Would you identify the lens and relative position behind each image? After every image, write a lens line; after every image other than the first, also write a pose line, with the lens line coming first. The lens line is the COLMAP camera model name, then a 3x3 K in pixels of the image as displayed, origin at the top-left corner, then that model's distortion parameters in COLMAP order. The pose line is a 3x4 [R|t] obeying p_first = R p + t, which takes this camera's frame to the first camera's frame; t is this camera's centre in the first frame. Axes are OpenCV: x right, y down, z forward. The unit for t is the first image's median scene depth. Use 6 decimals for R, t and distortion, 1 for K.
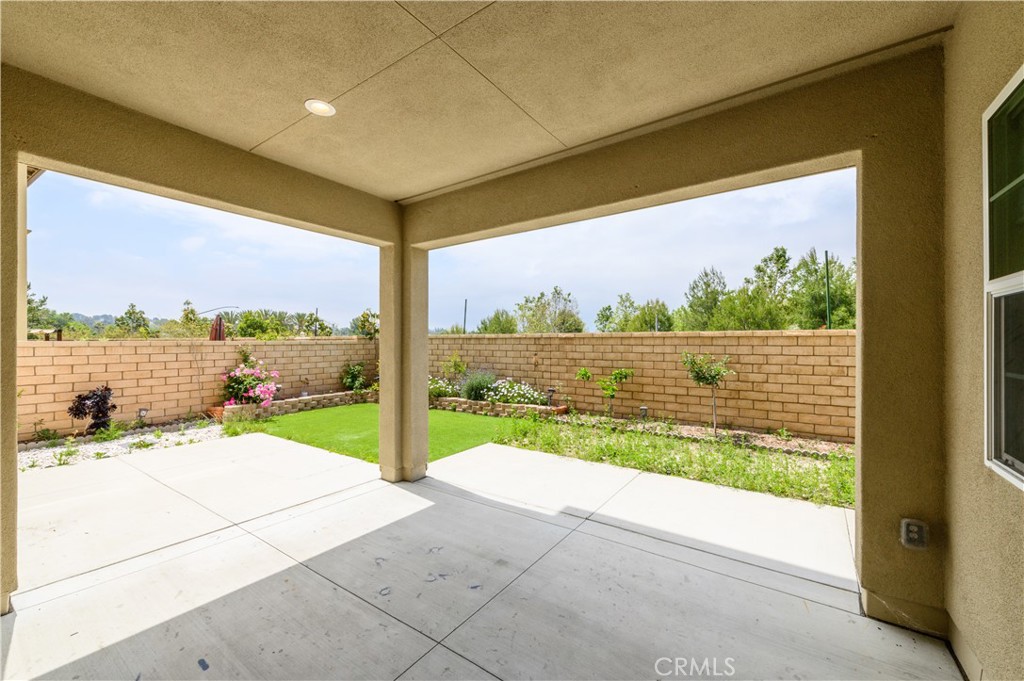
lens RADIAL K [[406.7, 0, 513.1], [0, 406.7, 341.9], [0, 0, 1]] dist [-0.000952, -0.000104]
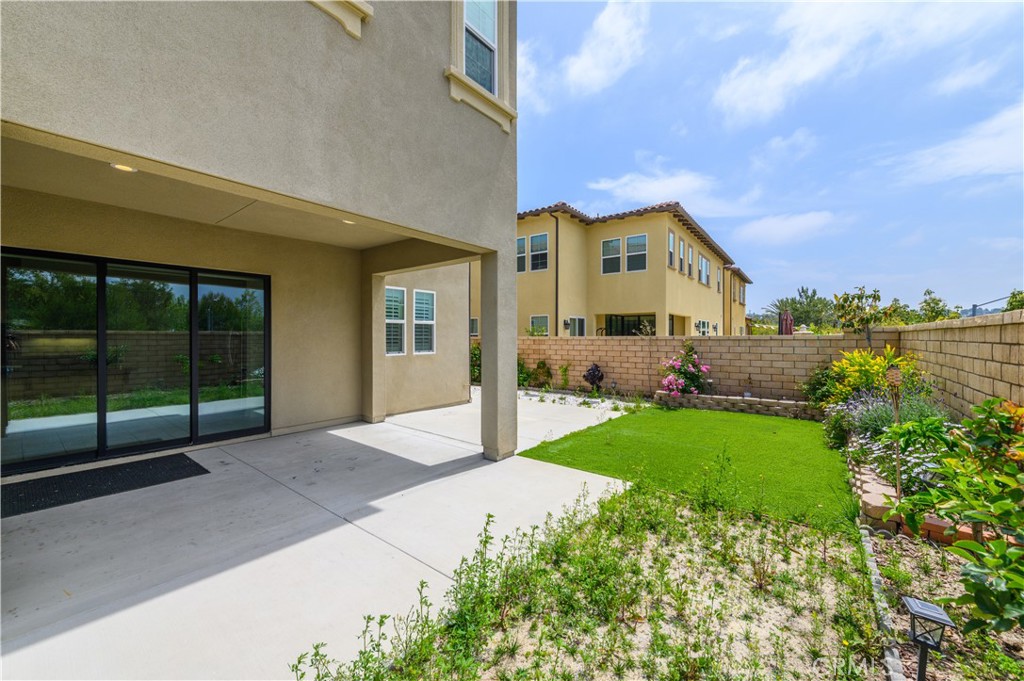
lens RADIAL K [[406.7, 0, 505.4], [0, 406.7, 337.7], [0, 0, 1]] dist [-0.000952, -0.000104]
pose [[-0.081084, 0.000534, -0.996707, 0.428451], [-0.000651, 1.000000, 0.000589, 0.002966], [0.996707, 0.000697, -0.081084, 0.560489]]
